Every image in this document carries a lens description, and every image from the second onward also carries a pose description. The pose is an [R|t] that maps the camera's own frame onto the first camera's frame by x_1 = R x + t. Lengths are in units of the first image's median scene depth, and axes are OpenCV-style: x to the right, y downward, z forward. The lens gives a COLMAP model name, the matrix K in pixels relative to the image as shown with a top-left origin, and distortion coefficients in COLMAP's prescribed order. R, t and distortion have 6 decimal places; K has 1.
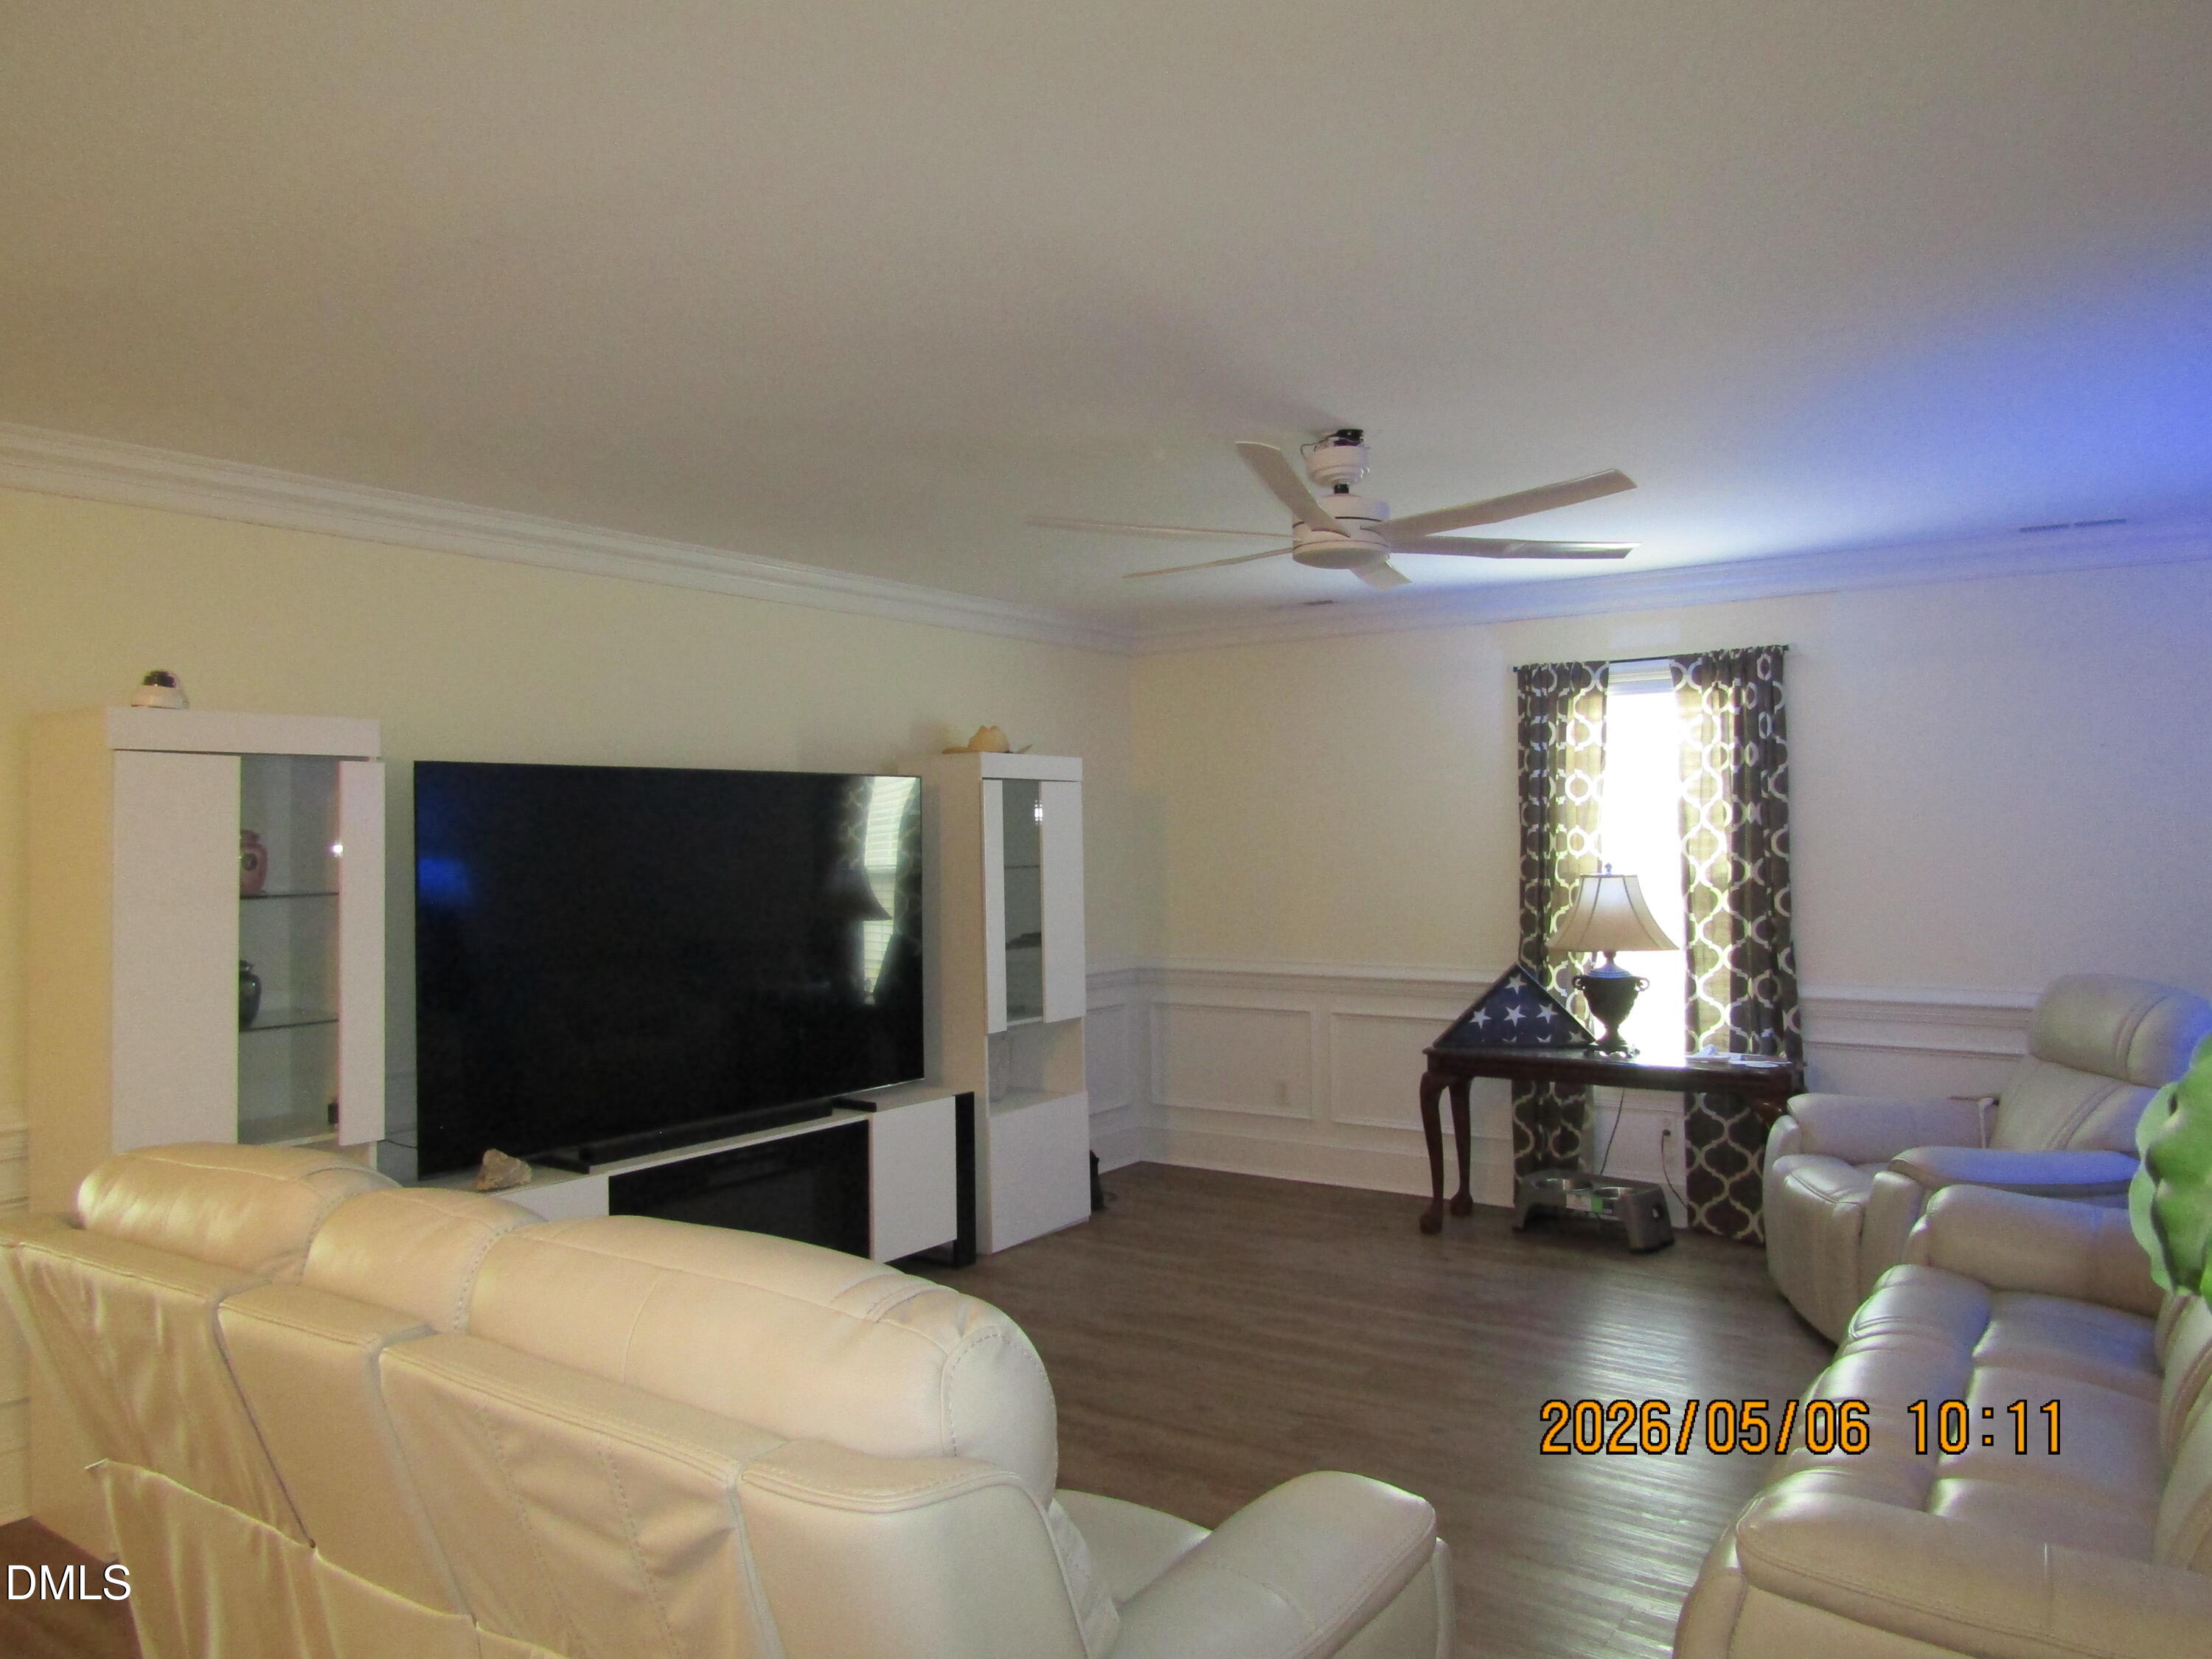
lens RADIAL K [[1606.9, 0, 1106.0], [0, 1606.9, 829.5], [0, 0, 1]] dist [-0.003048, 0.009812]
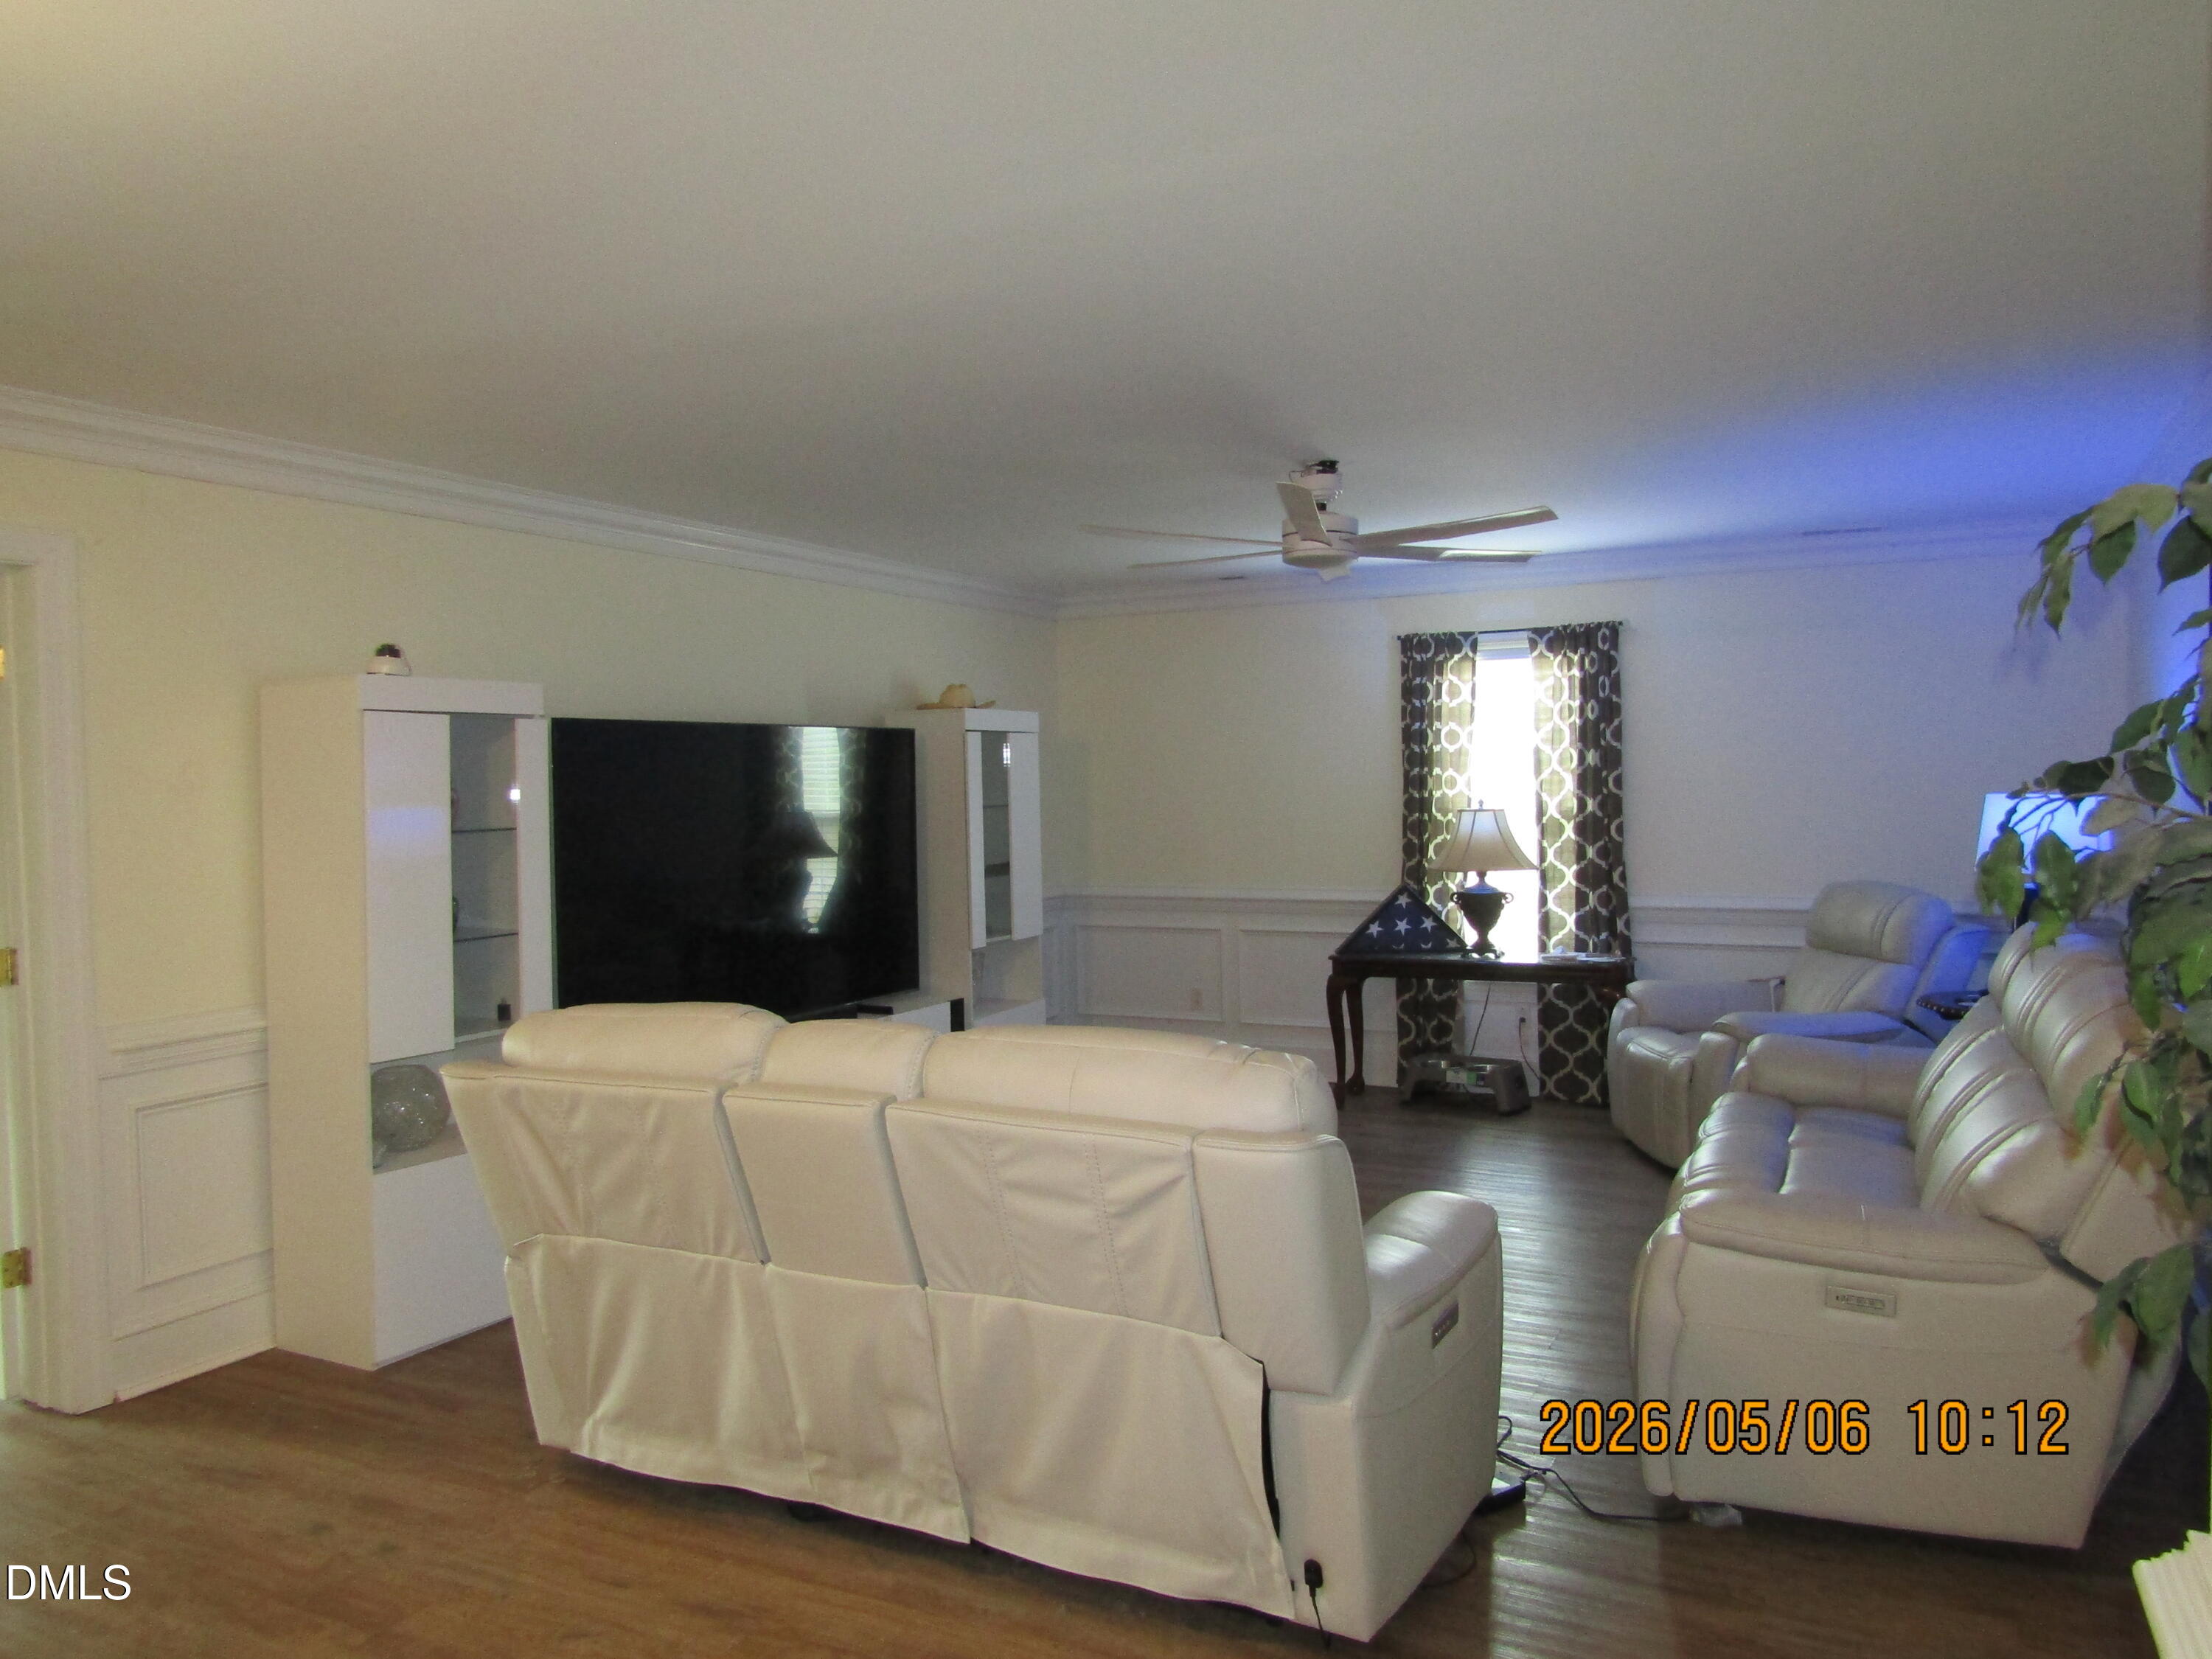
lens RADIAL K [[1606.9, 0, 1106.0], [0, 1606.9, 829.5], [0, 0, 1]] dist [-0.003048, 0.009812]
pose [[0.990505, -0.009648, 0.137137, -0.133956], [0.005152, 0.999439, 0.033098, 0.001965], [-0.137380, -0.032077, 0.989999, -0.165364]]
